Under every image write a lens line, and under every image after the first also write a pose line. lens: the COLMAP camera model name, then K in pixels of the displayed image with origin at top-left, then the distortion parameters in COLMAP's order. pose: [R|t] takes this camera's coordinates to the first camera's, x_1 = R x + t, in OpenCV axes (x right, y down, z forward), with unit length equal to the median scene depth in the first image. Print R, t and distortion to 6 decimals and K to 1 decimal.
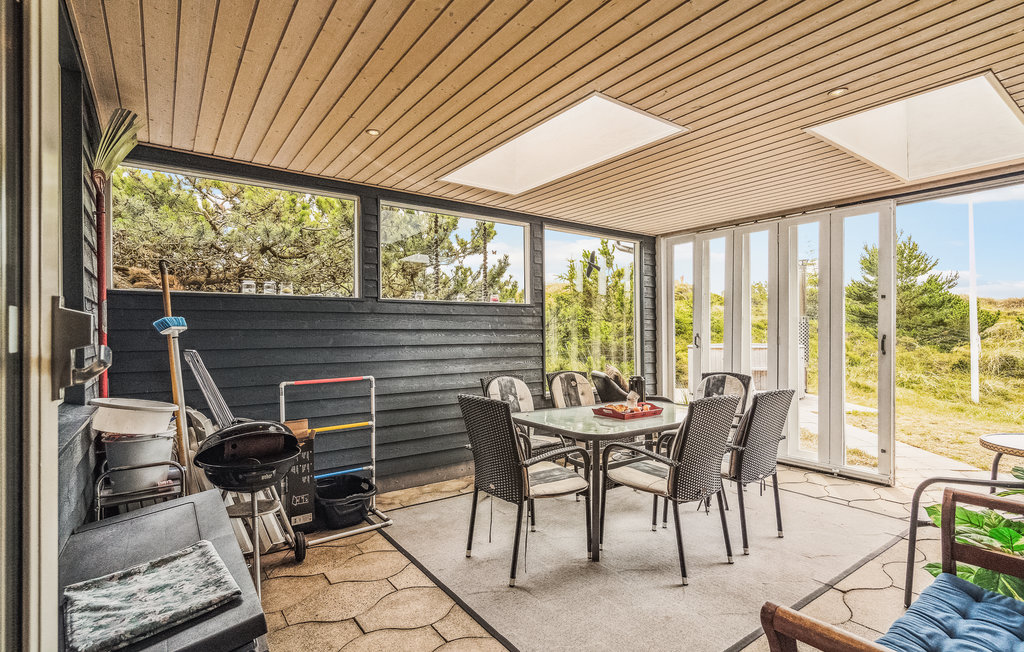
lens RADIAL K [[484.4, 0, 512.0], [0, 484.4, 326.0], [0, 0, 1]] dist [0.000036, 0.000548]
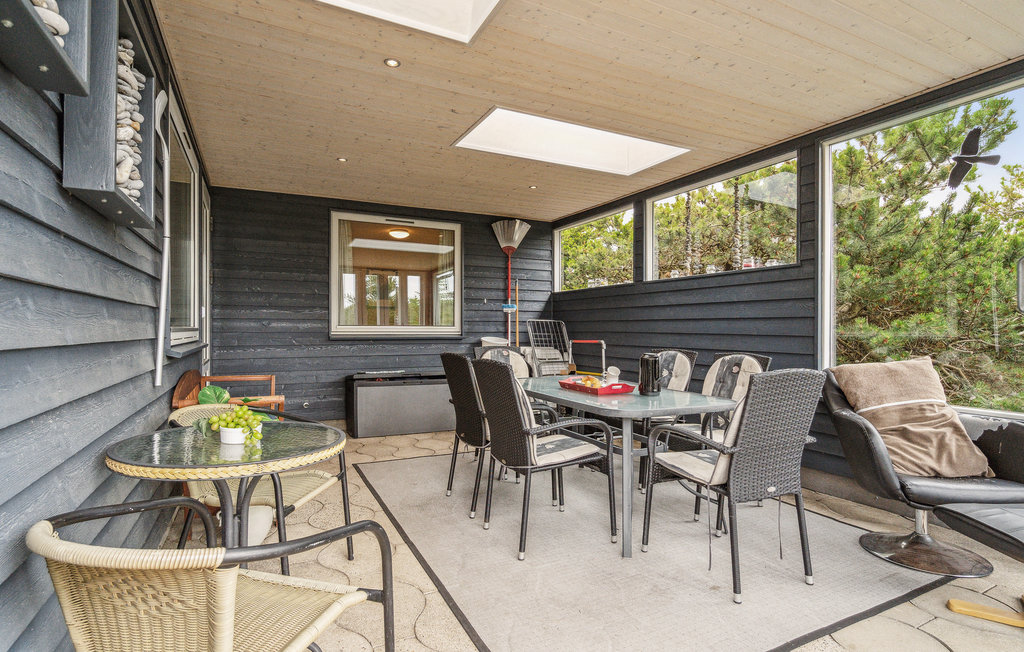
lens RADIAL K [[502.1, 0, 517.6], [0, 502.1, 338.1], [0, 0, 1]] dist [0.003463, 0.001264]
pose [[-0.159284, 0.011960, -0.987160, 1.076859], [0.008750, 0.999904, 0.010703, 0.072877], [0.987194, -0.006933, -0.159374, 0.919699]]
